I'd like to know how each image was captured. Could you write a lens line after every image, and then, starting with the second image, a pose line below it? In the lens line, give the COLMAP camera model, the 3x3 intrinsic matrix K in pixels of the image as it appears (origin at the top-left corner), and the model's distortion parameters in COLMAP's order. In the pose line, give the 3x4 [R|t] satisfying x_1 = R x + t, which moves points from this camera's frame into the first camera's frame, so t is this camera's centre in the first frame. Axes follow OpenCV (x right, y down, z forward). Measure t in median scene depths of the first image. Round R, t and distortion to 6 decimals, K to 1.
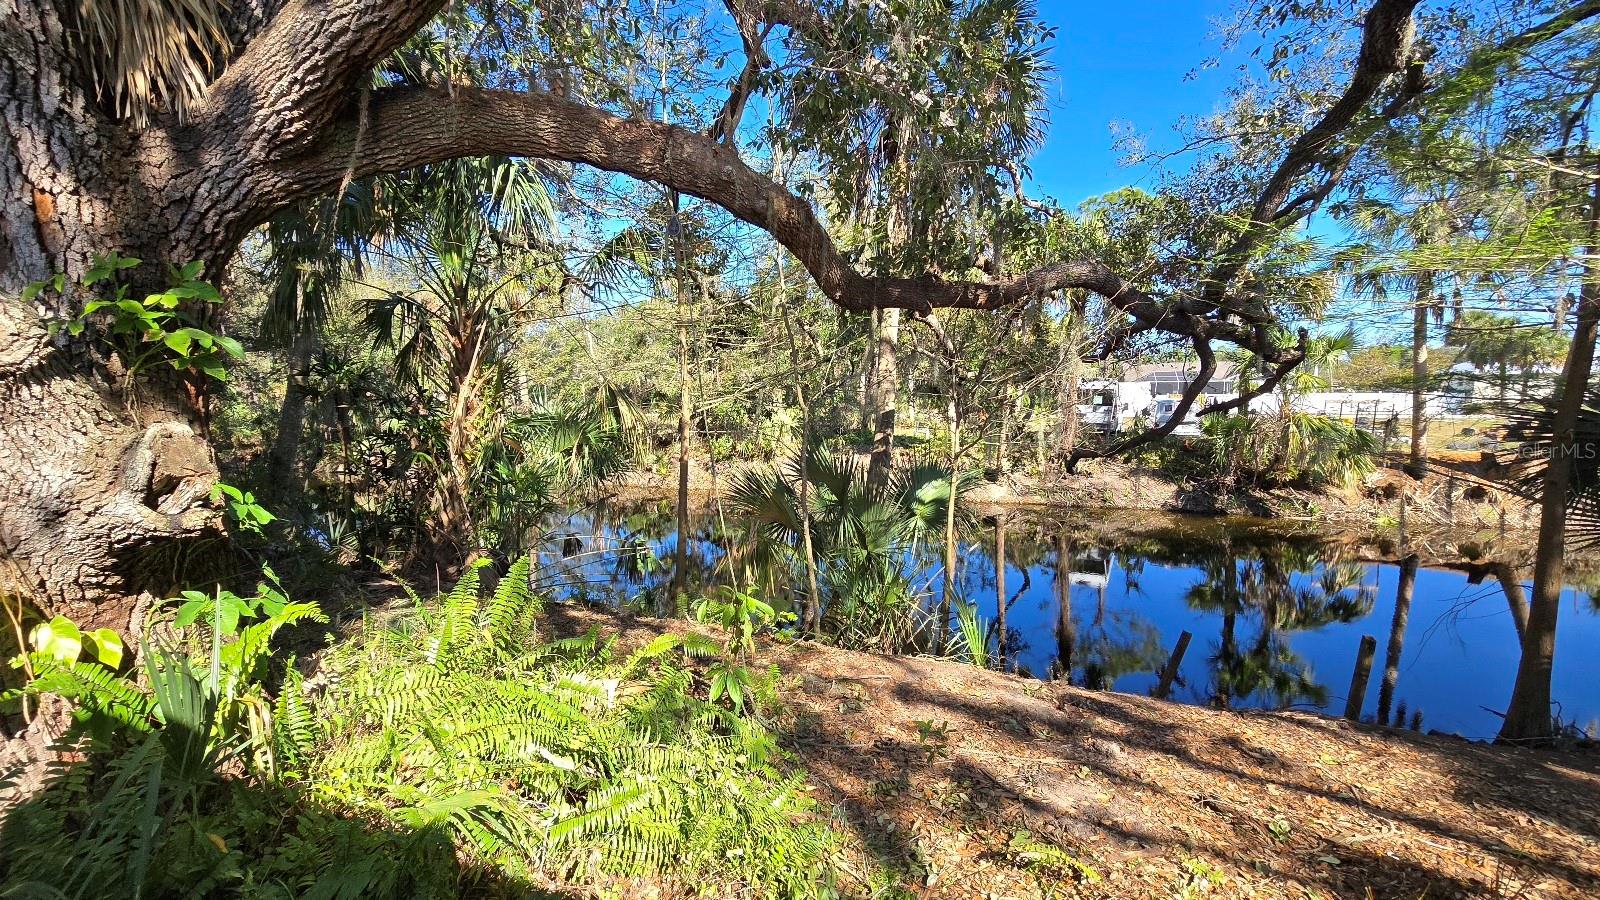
lens RADIAL K [[656.9, 0, 790.3], [0, 656.9, 463.7], [0, 0, 1]] dist [-0.004661, 0.001192]
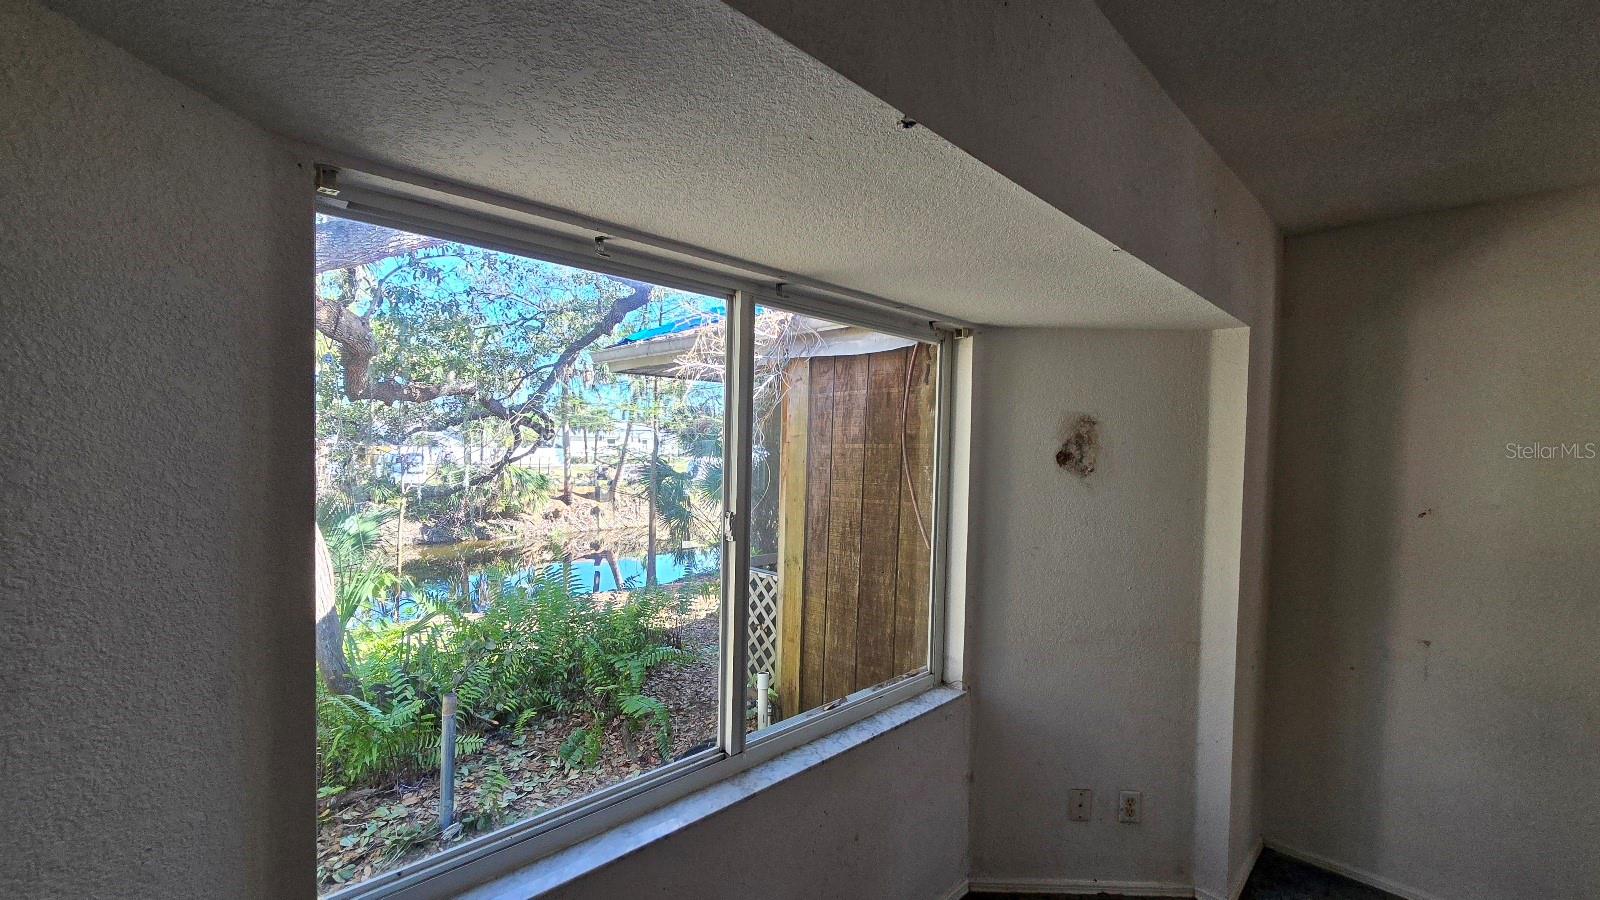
lens RADIAL K [[642.5, 0, 798.4], [0, 642.5, 465.3], [0, 0, 1]] dist [-0.002234, 0.000101]
pose [[0.403854, -0.005914, 0.914804, -0.746850], [0.072279, 0.997059, -0.025463, 0.021720], [-0.911964, 0.076404, 0.403094, -0.453415]]
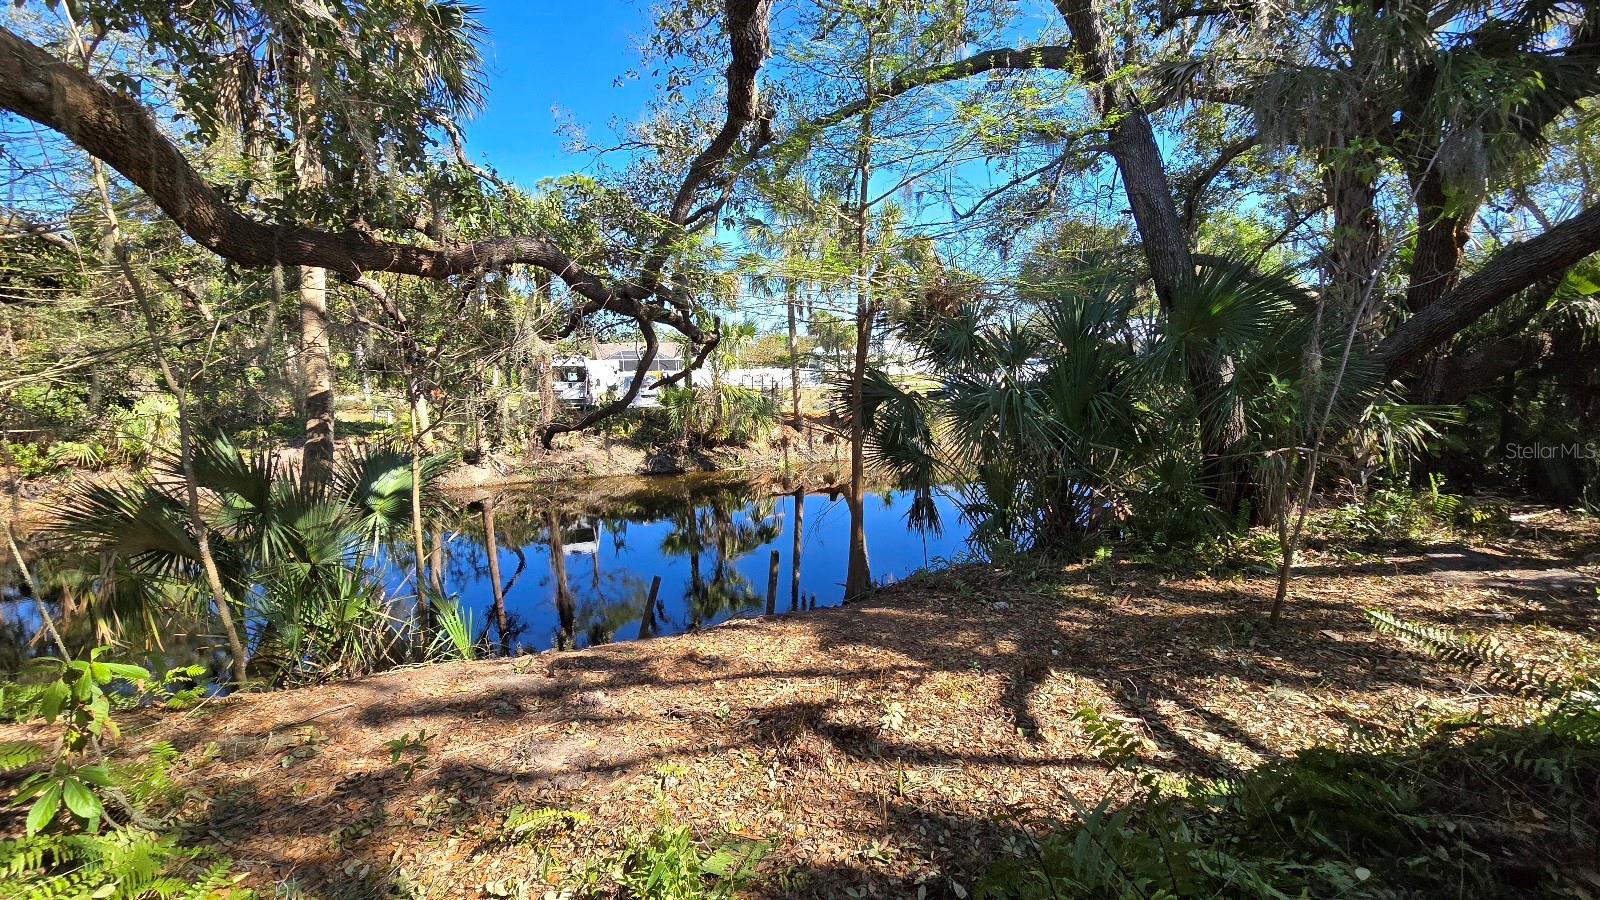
lens RADIAL K [[656.9, 0, 791.9], [0, 656.9, 462.6], [0, 0, 1]] dist [-0.004661, 0.001192]
pose [[0.729133, -0.100460, 0.676959, 0.014818], [0.078711, 0.994913, 0.062867, 0.003106], [-0.679831, 0.007446, 0.733331, -0.008894]]
